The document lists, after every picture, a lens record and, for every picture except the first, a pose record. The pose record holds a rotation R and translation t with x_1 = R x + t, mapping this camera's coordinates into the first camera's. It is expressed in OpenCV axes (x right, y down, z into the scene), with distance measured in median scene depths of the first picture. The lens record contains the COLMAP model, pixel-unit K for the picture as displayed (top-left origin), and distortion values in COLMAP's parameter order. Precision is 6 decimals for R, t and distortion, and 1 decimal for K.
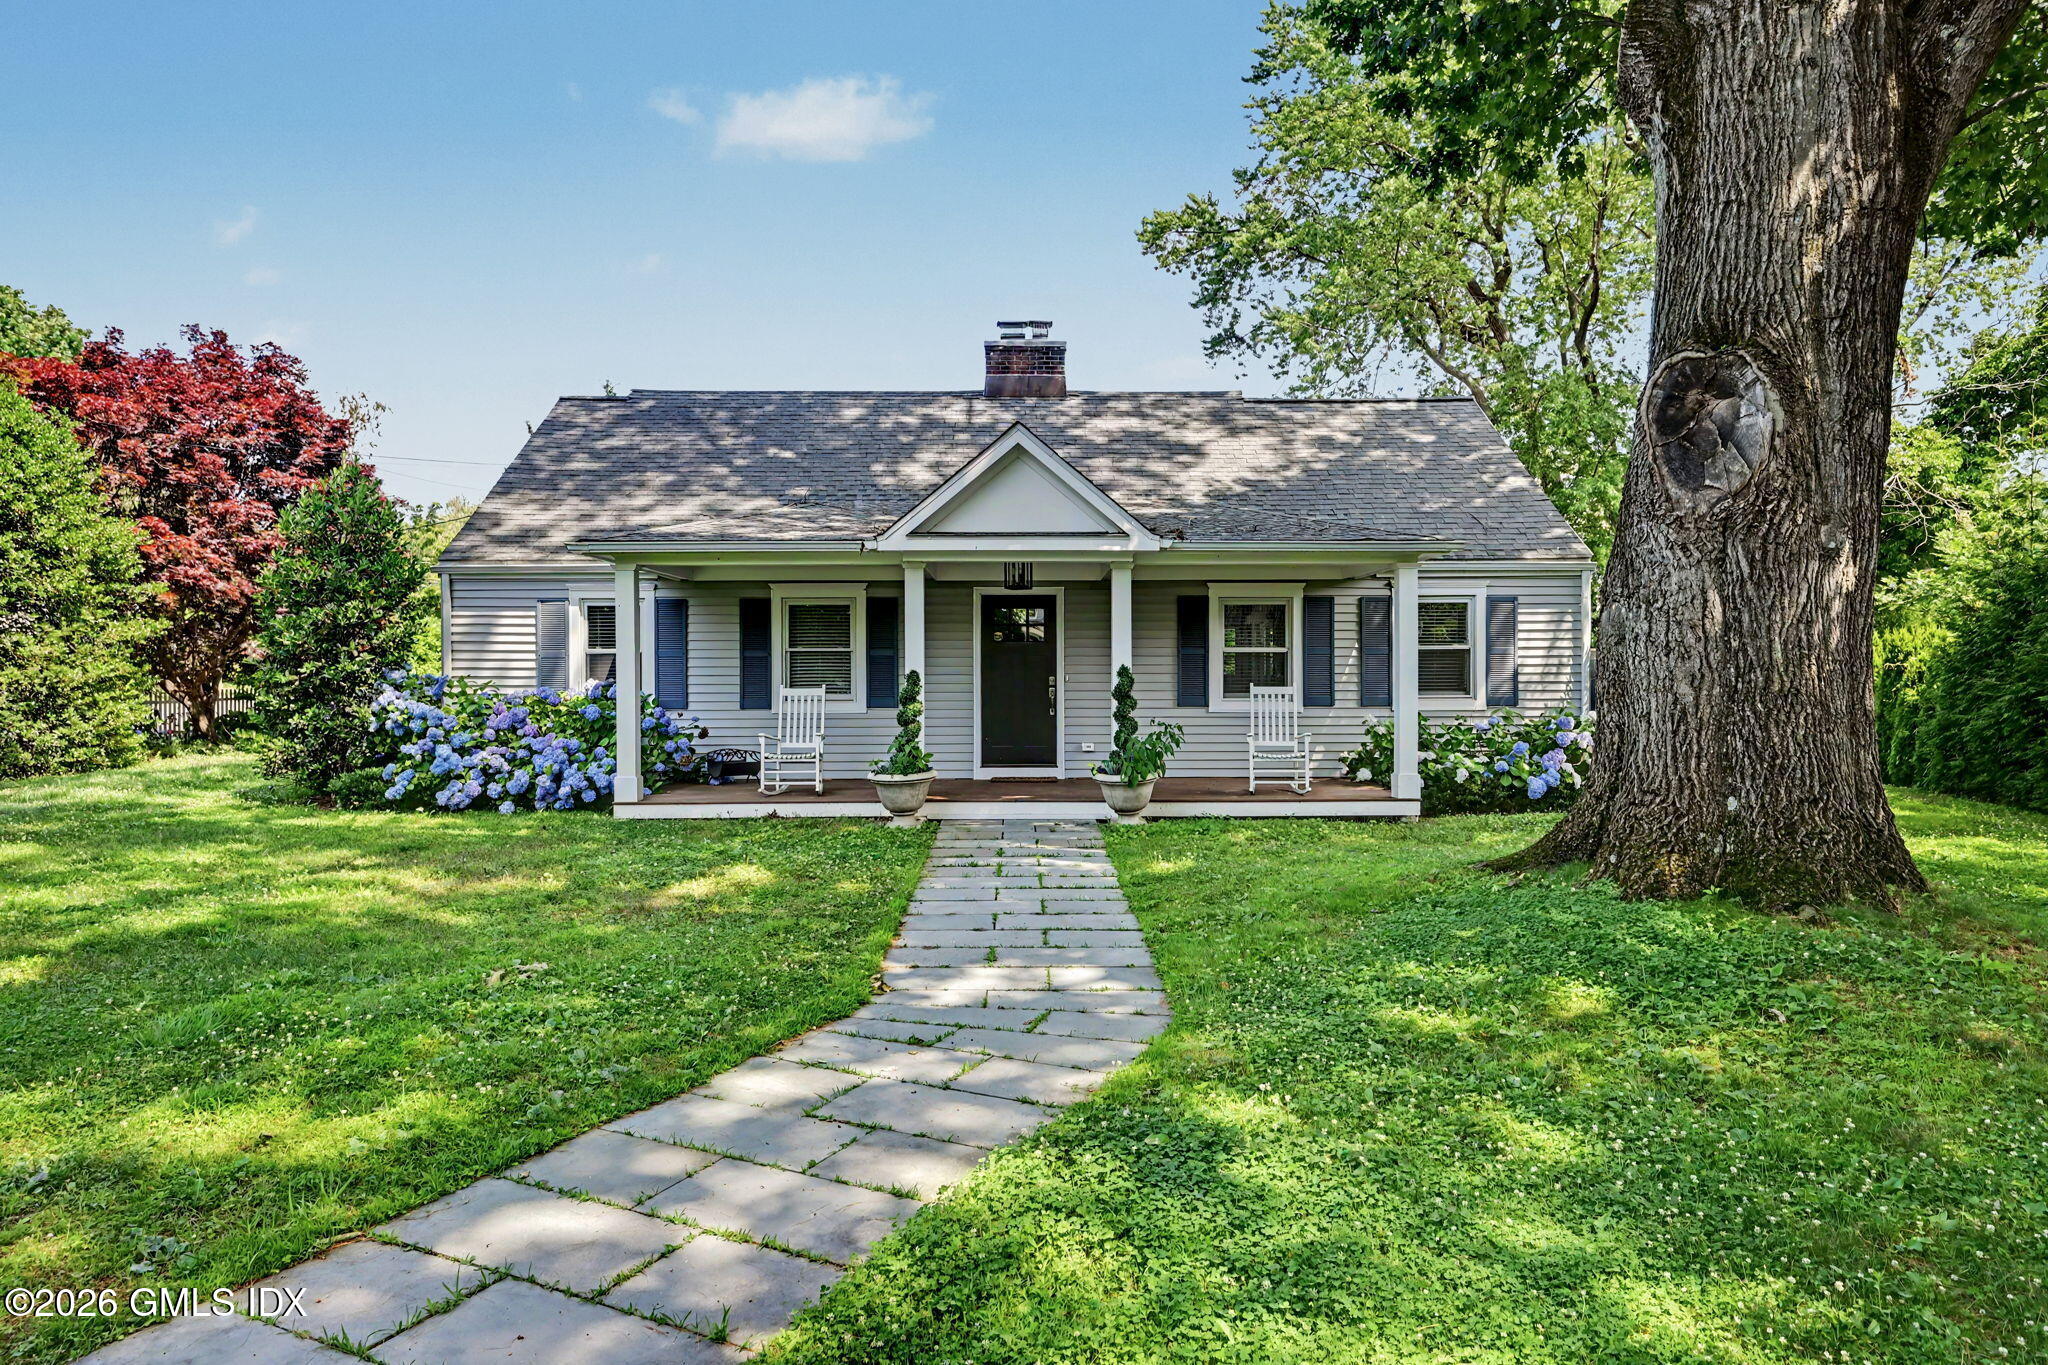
lens RADIAL K [[819.5, 0, 1044.6], [0, 819.5, 682.9], [0, 0, 1]] dist [-0.003705, 0.000307]
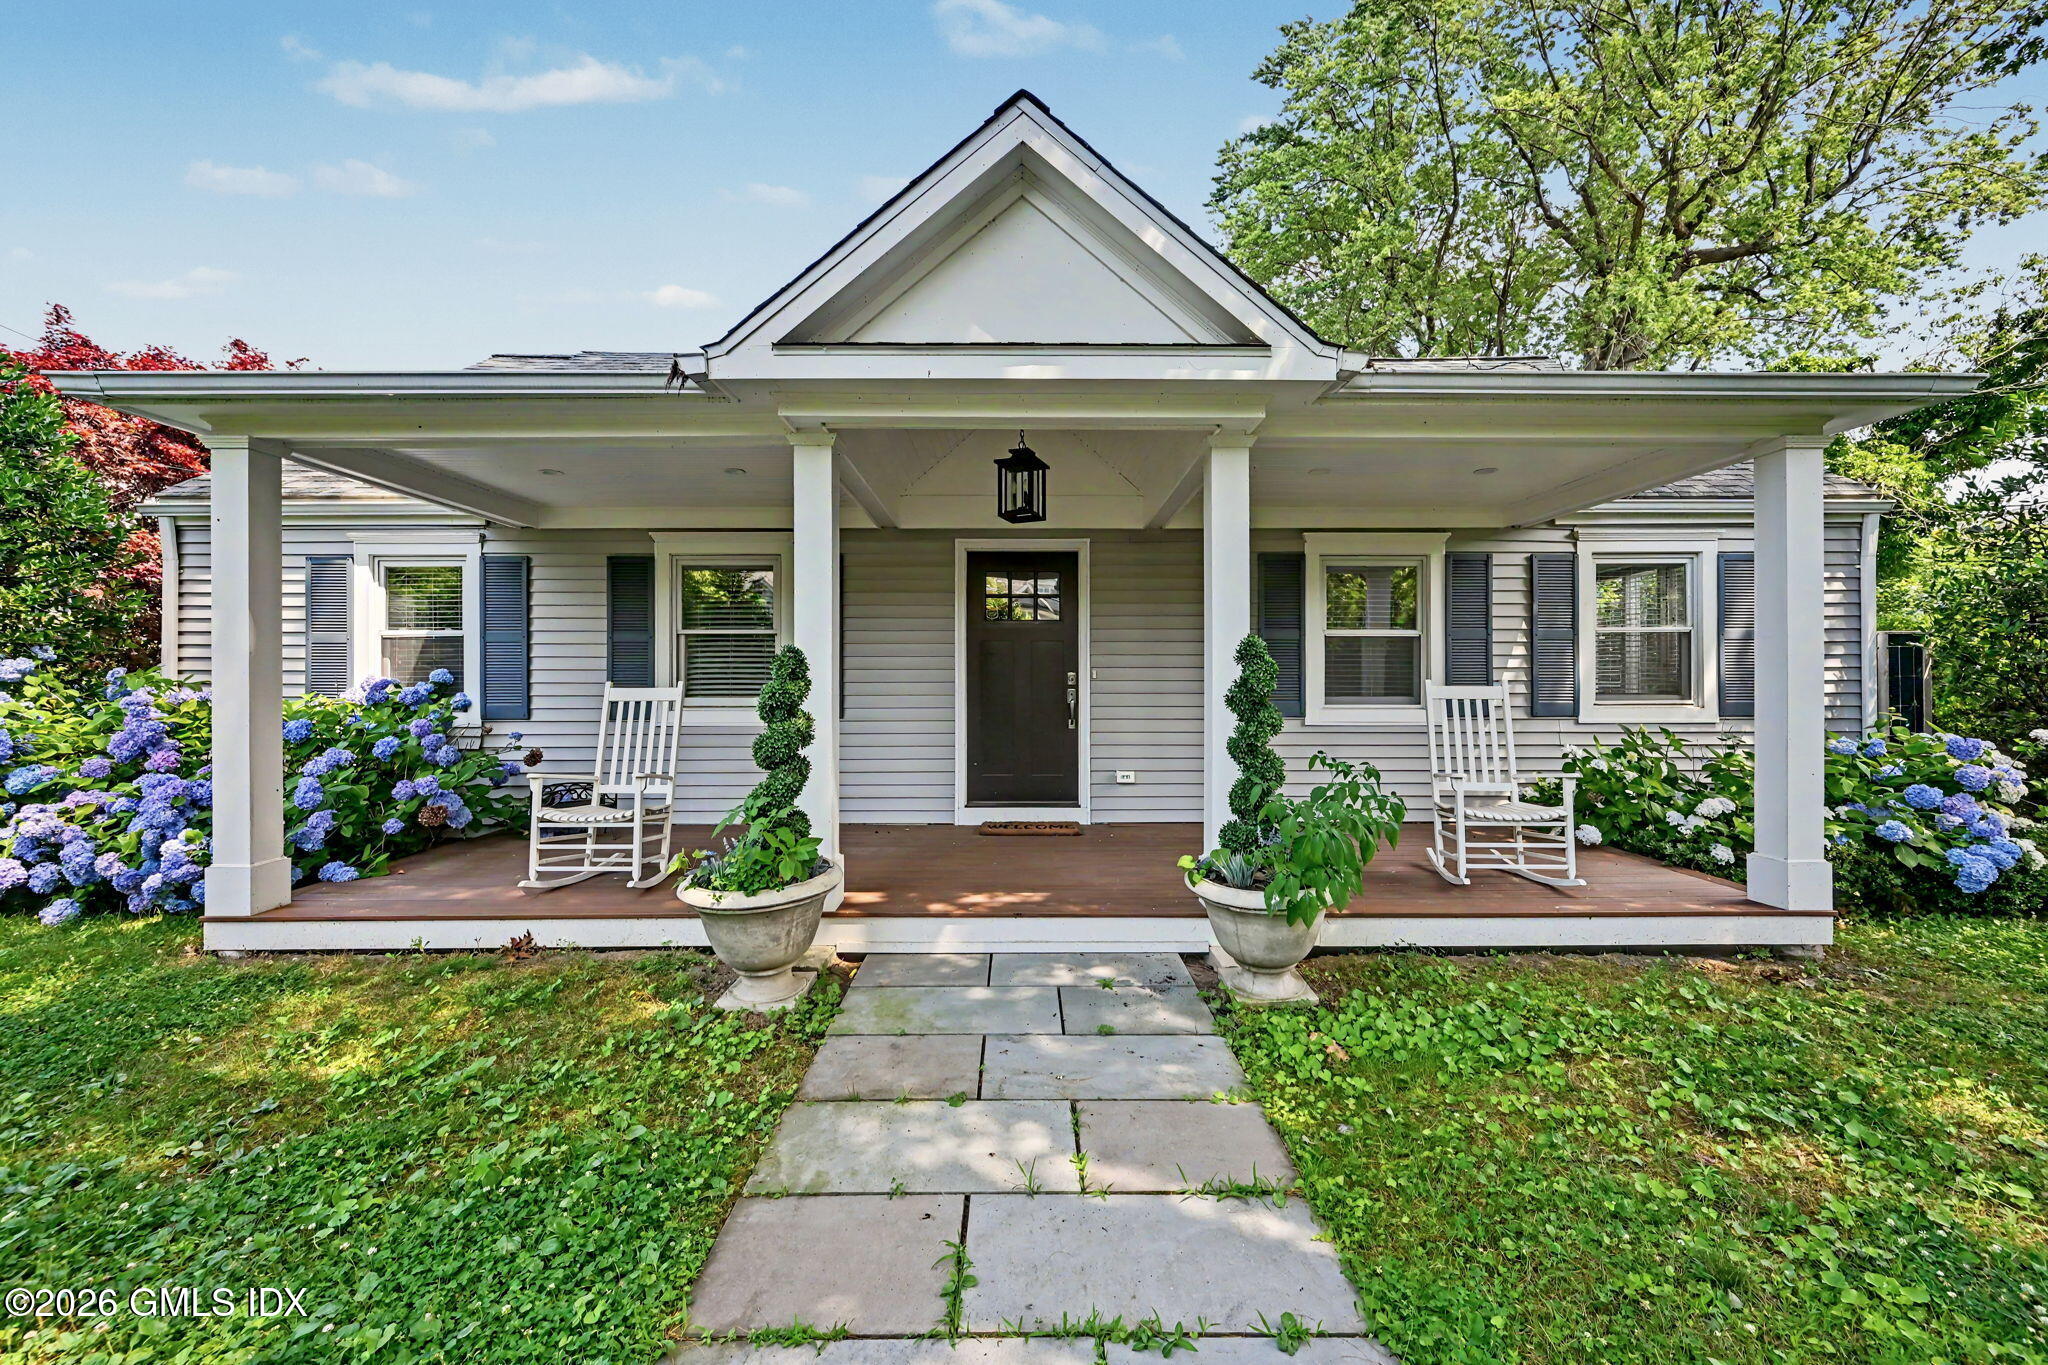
lens RADIAL K [[819.5, 0, 1044.6], [0, 819.5, 682.9], [0, 0, 1]] dist [-0.003705, 0.000307]
pose [[0.999990, 0.001208, -0.004277, -0.010571], [-0.001223, 0.999993, -0.003395, 0.003501], [0.004273, 0.003401, 0.999985, 0.331006]]
